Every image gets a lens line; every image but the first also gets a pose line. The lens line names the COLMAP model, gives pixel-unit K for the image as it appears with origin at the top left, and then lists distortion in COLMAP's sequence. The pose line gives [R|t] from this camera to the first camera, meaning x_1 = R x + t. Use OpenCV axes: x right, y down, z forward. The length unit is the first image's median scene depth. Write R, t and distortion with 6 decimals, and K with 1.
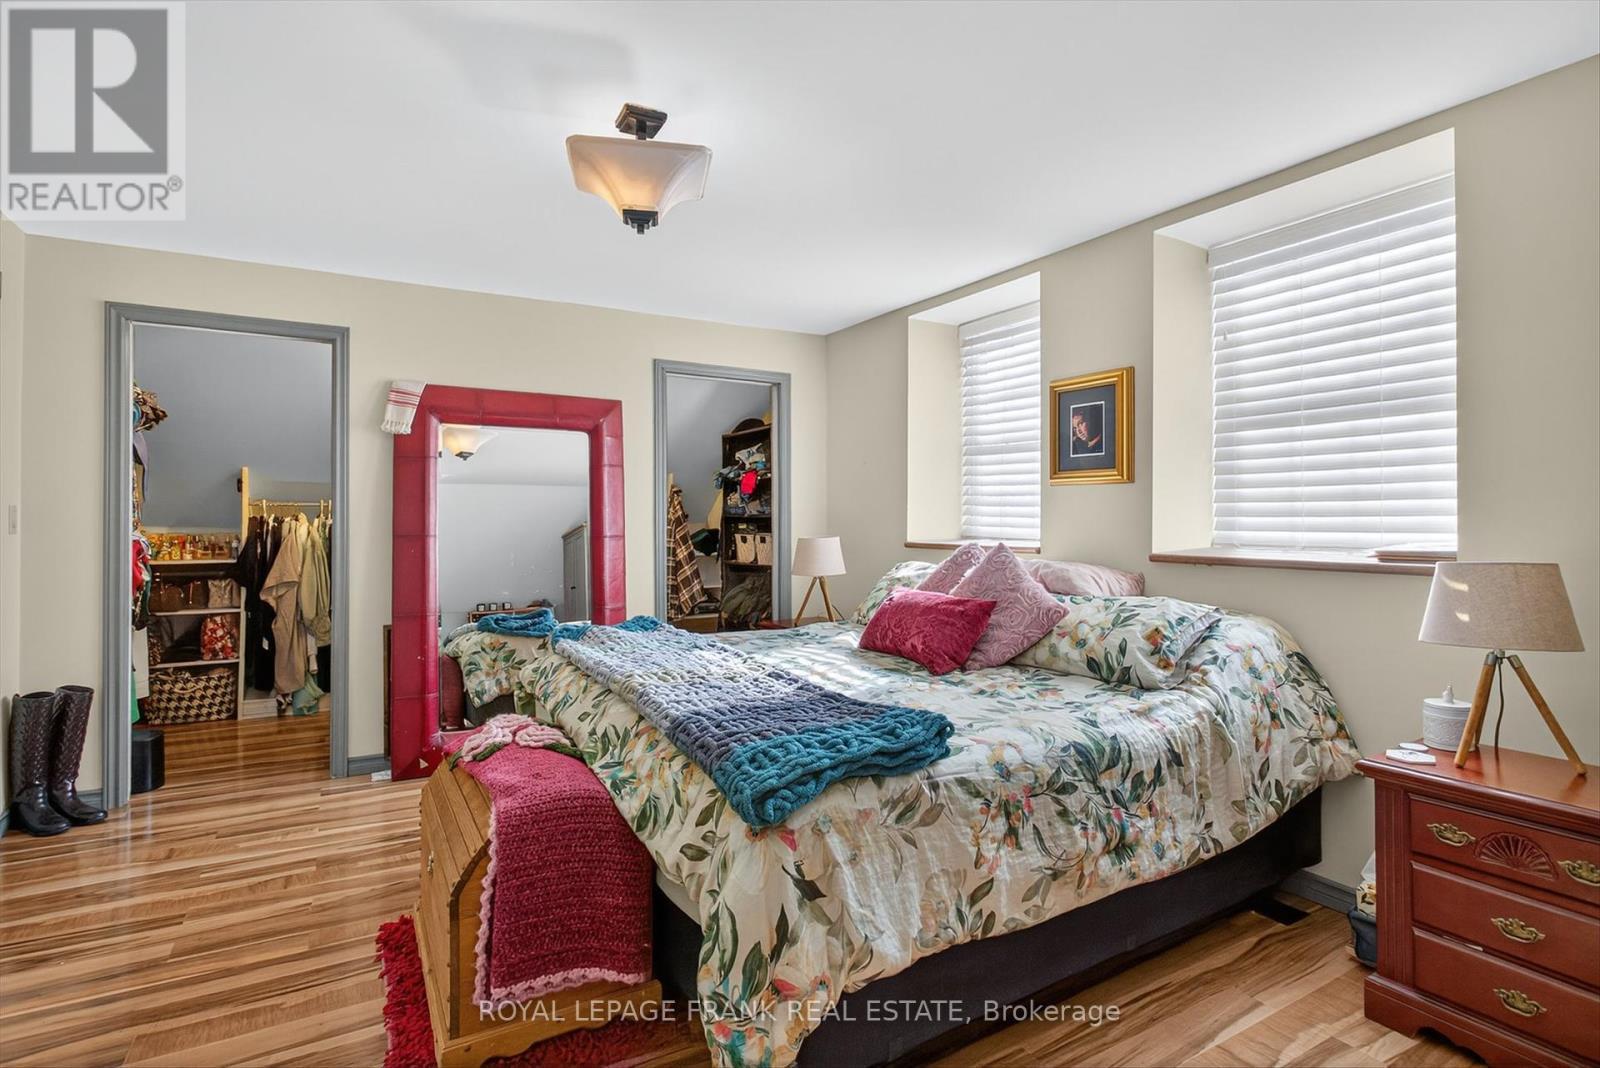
lens RADIAL K [[789.5, 0, 792.0], [0, 789.5, 525.2], [0, 0, 1]] dist [0.000595, 0.000380]
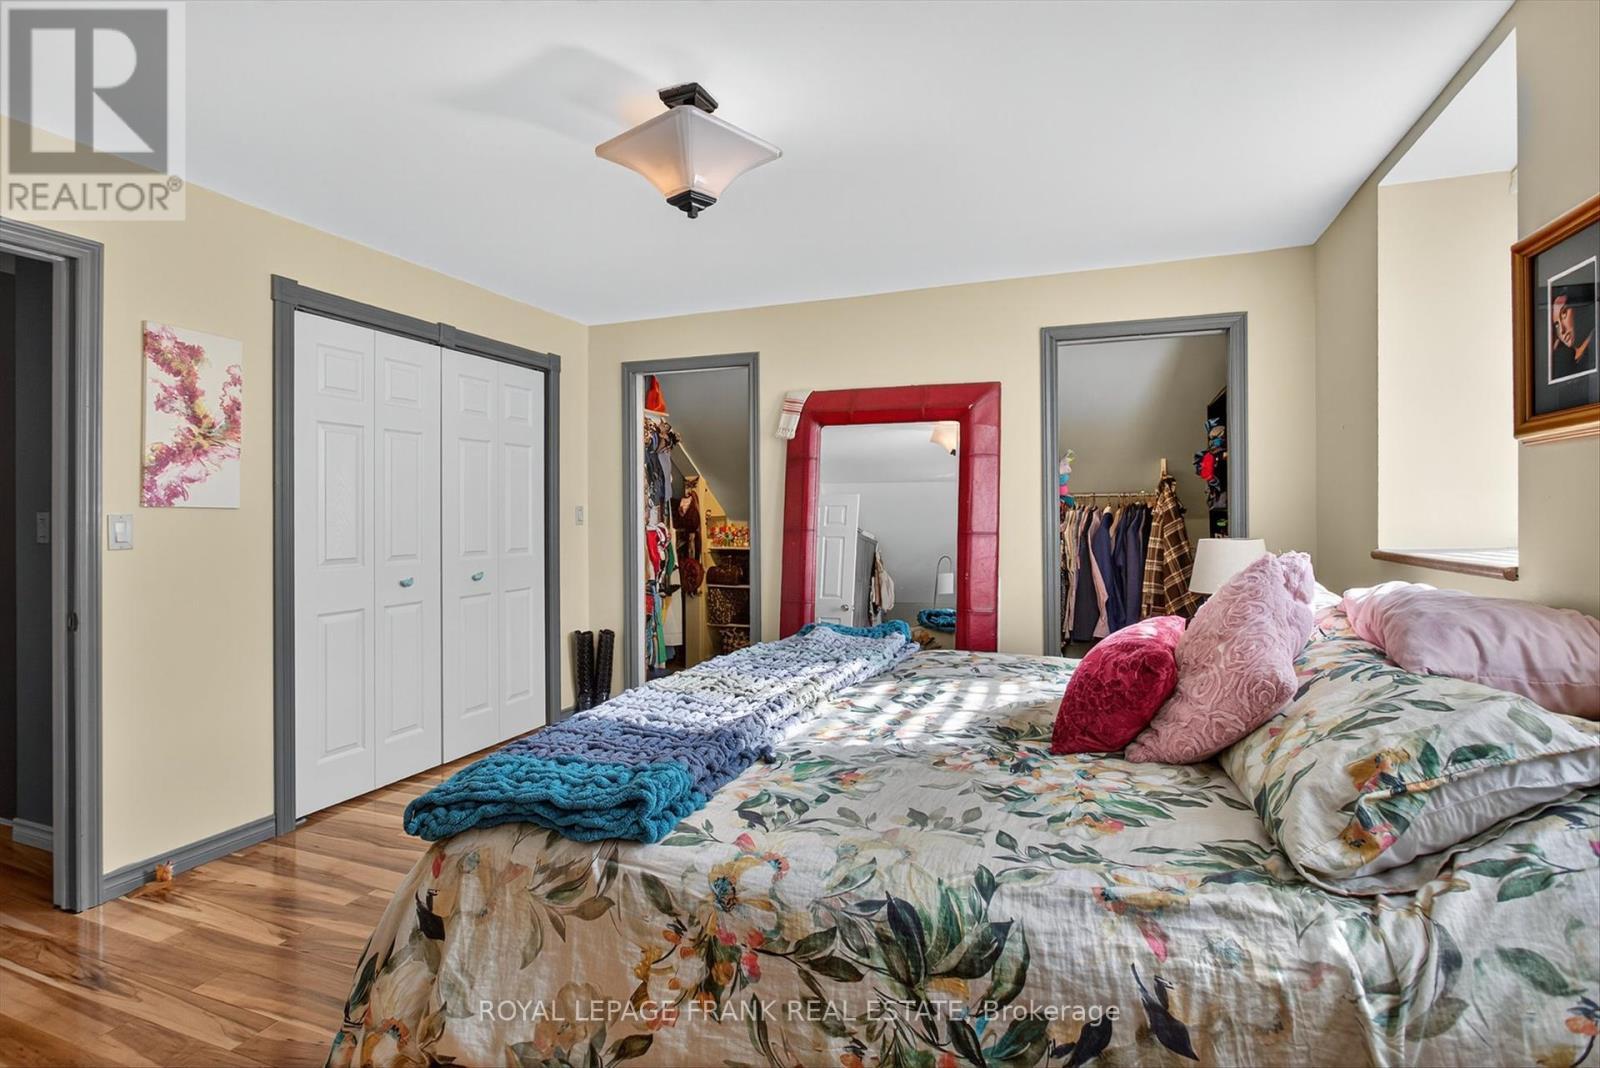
lens RADIAL K [[789.5, 0, 792.1], [0, 789.5, 523.7], [0, 0, 1]] dist [0.000595, 0.000380]
pose [[0.633193, 0.007693, -0.773955, 0.753038], [-0.005050, 0.999970, 0.005808, -0.002842], [0.773977, 0.000231, 0.633213, 0.577541]]
